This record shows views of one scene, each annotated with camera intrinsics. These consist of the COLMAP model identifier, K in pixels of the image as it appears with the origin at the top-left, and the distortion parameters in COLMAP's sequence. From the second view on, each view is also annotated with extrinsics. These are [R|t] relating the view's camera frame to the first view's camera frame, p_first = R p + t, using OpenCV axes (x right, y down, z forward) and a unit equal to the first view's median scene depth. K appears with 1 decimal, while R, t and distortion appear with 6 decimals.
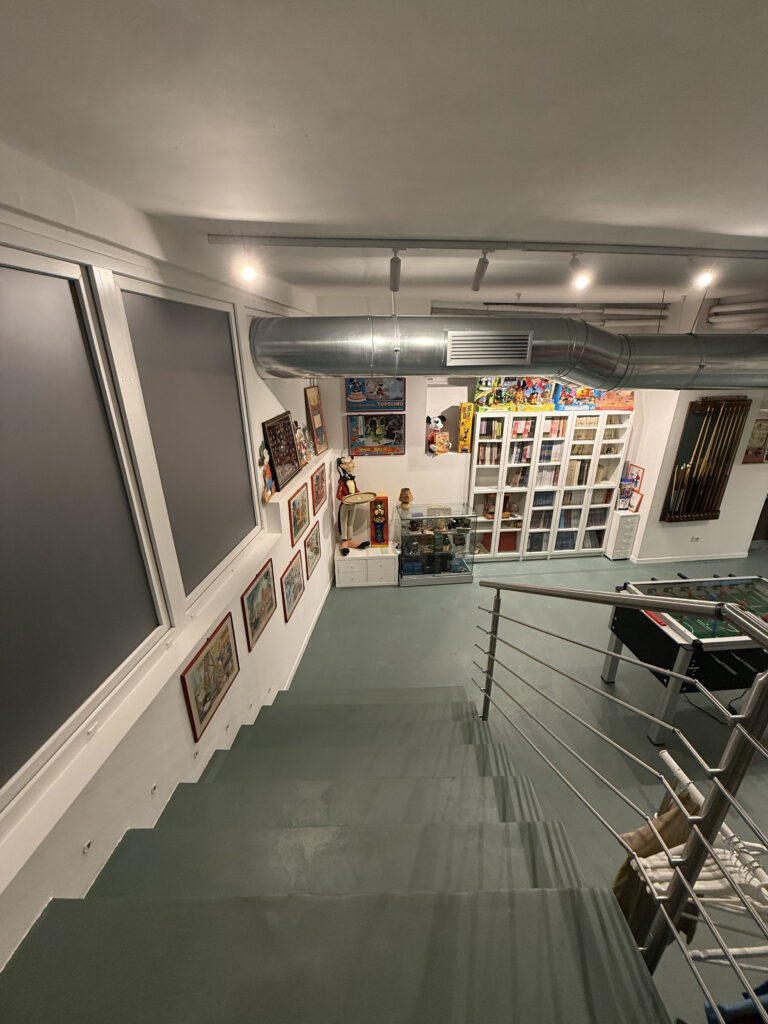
lens RADIAL K [[405.1, 0, 380.4], [0, 405.1, 512.3], [0, 0, 1]] dist [0.000878, -0.000149]
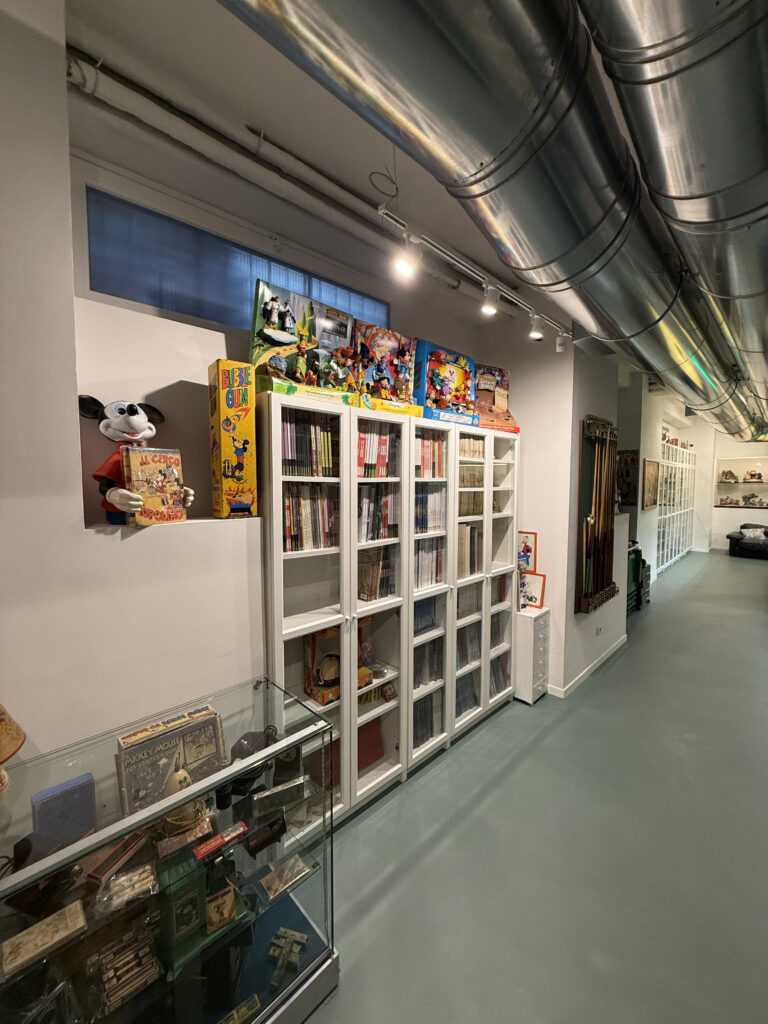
lens RADIAL K [[405.1, 0, 380.4], [0, 405.1, 512.3], [0, 0, 1]] dist [0.000878, -0.000149]
pose [[0.789310, -0.040766, 0.612640, 0.098672], [0.216856, 0.951997, -0.216044, -0.058077], [-0.574424, 0.303380, 0.760261, 0.688031]]
